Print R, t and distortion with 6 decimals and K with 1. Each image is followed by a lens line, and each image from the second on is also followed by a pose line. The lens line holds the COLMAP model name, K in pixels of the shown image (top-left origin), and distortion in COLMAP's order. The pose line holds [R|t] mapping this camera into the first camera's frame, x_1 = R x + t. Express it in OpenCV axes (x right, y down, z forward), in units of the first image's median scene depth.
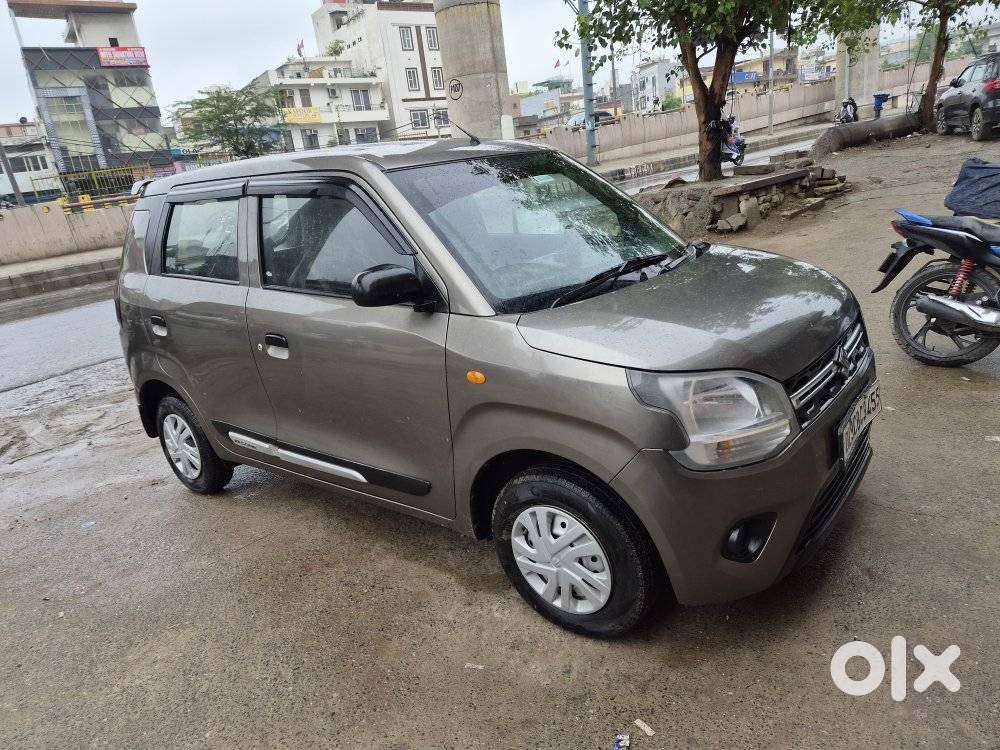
lens RADIAL K [[678.0, 0, 500.0], [0, 678.0, 375.0], [0, 0, 1]] dist [0.070781, -0.049287]
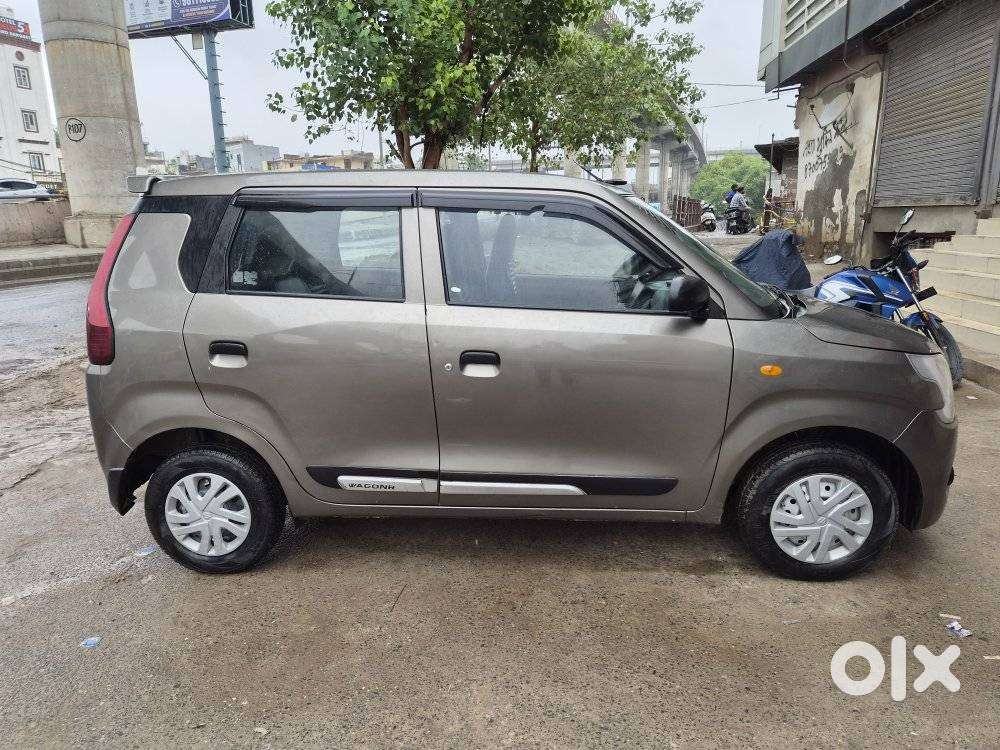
lens RADIAL K [[678.0, 0, 500.0], [0, 678.0, 375.0], [0, 0, 1]] dist [0.070781, -0.049287]
pose [[0.829519, -0.021405, 0.558068, -0.811157], [0.084333, 0.992608, -0.087282, 0.056103], [-0.552074, 0.119466, 0.825192, 0.205790]]
